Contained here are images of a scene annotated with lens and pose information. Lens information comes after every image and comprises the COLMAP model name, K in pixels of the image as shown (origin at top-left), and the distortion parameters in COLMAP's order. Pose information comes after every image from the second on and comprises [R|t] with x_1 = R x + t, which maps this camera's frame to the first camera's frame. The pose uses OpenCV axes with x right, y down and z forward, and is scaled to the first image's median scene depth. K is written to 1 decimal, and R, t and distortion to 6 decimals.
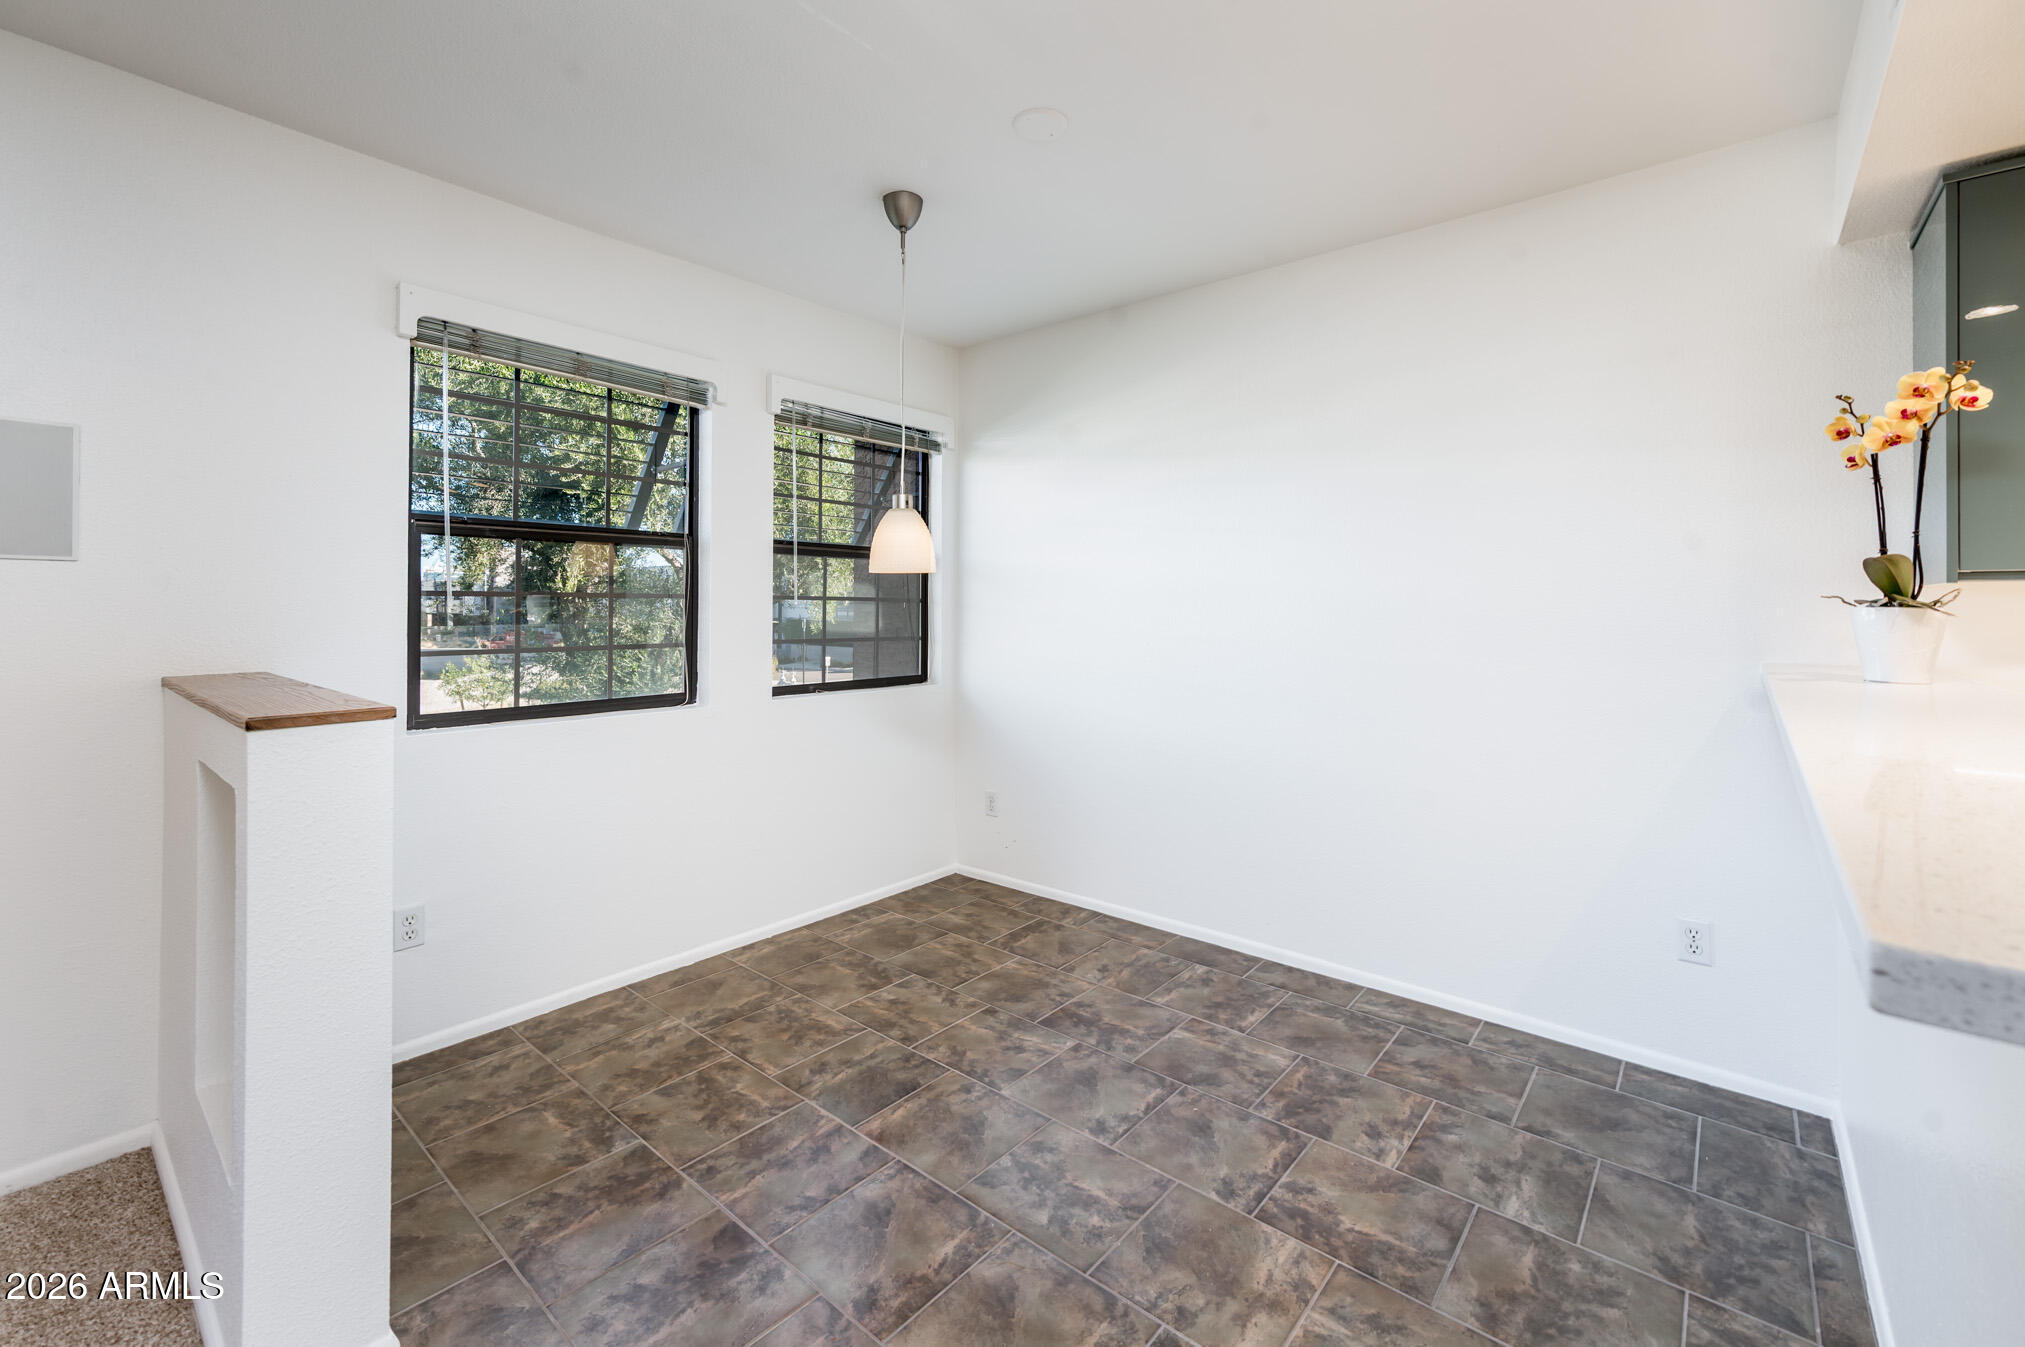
lens RADIAL K [[836.3, 0, 1019.5], [0, 836.3, 604.2], [0, 0, 1]] dist [0.001039, 0.000284]
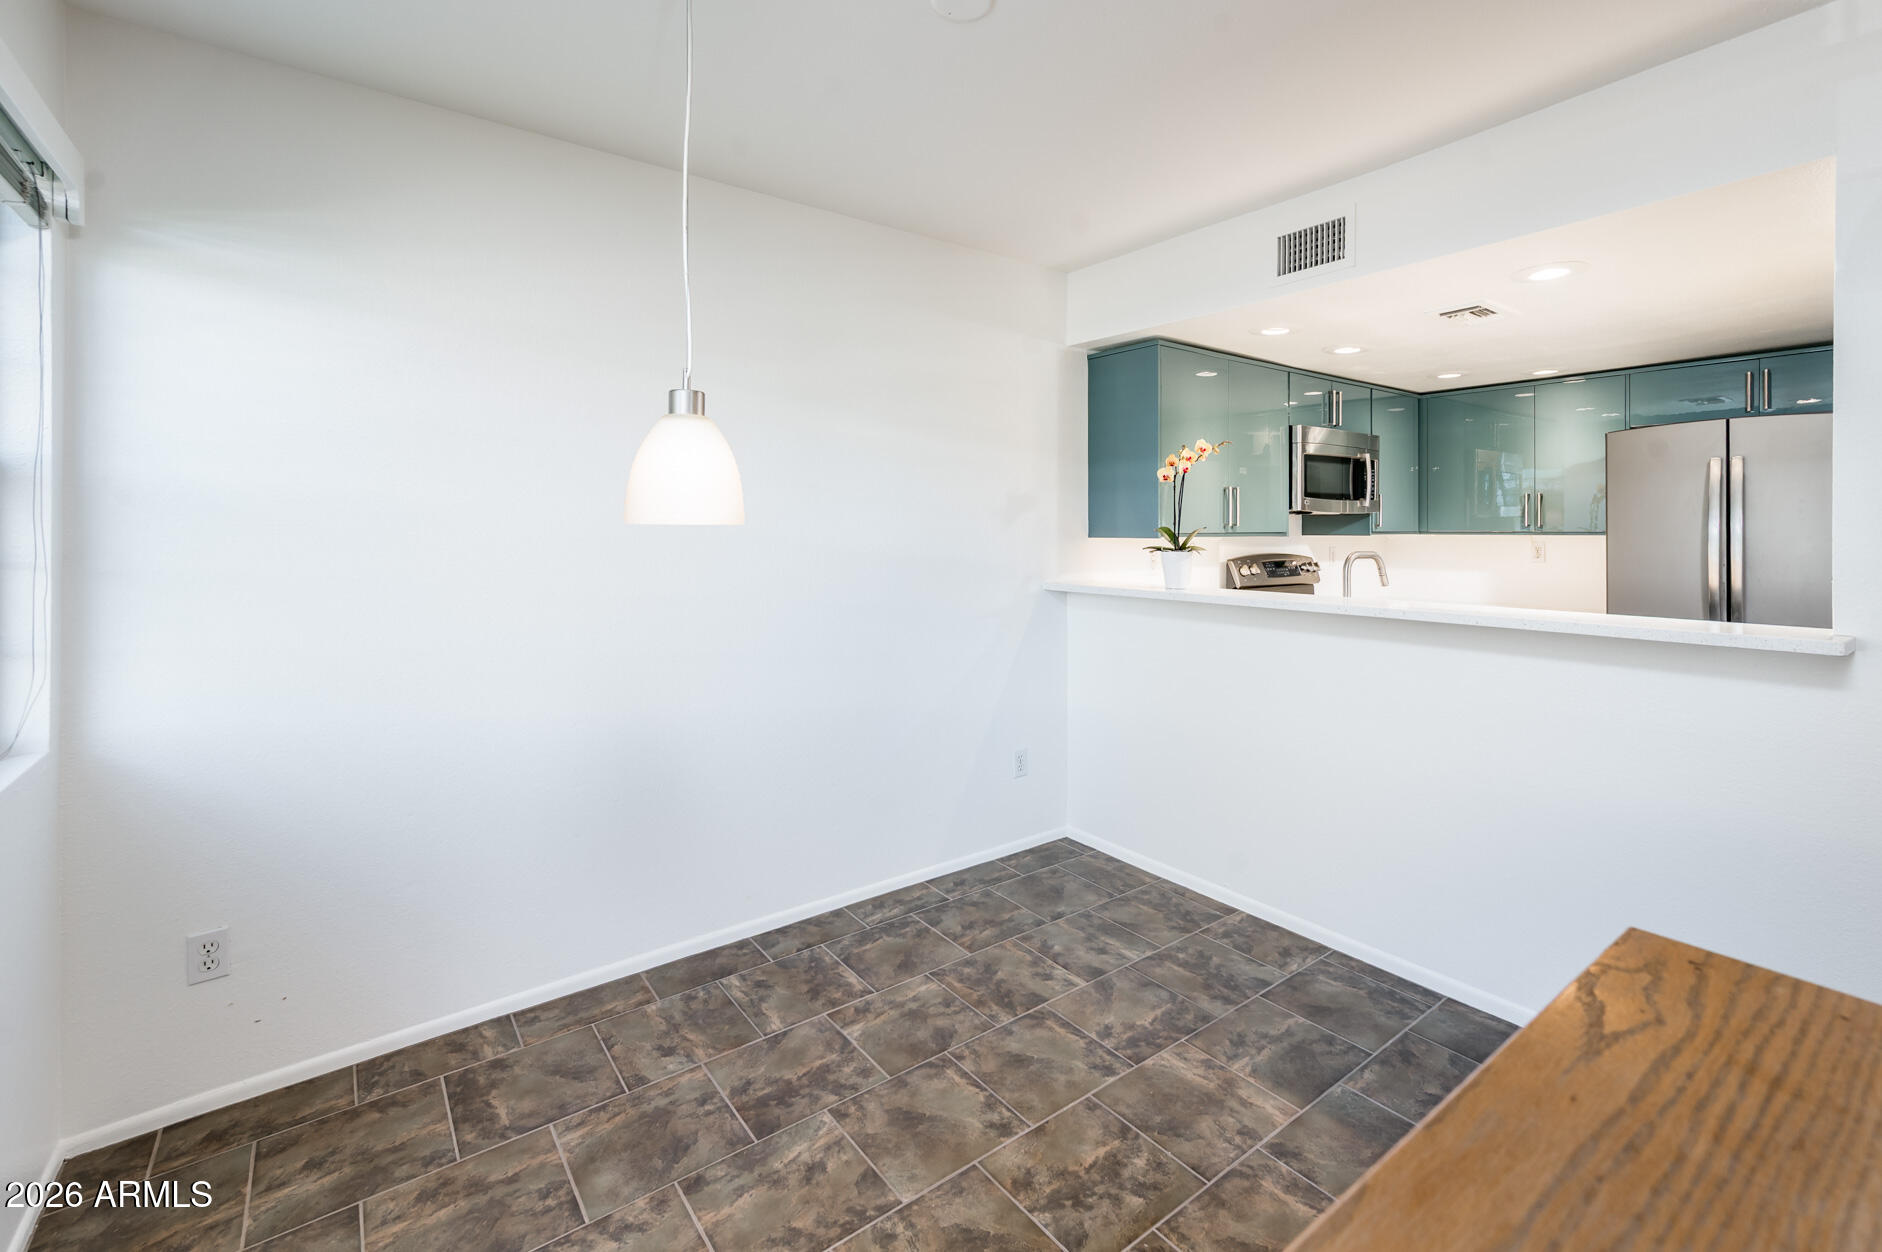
lens RADIAL K [[838.1, 0, 946.3], [0, 838.1, 525.5], [0, 0, 1]] dist [0.001053, 0.000280]
pose [[0.219072, 0.000745, 0.975708, -0.762005], [-0.001486, 0.999999, -0.000430, -0.046982], [-0.975708, -0.001355, 0.219073, 0.775599]]
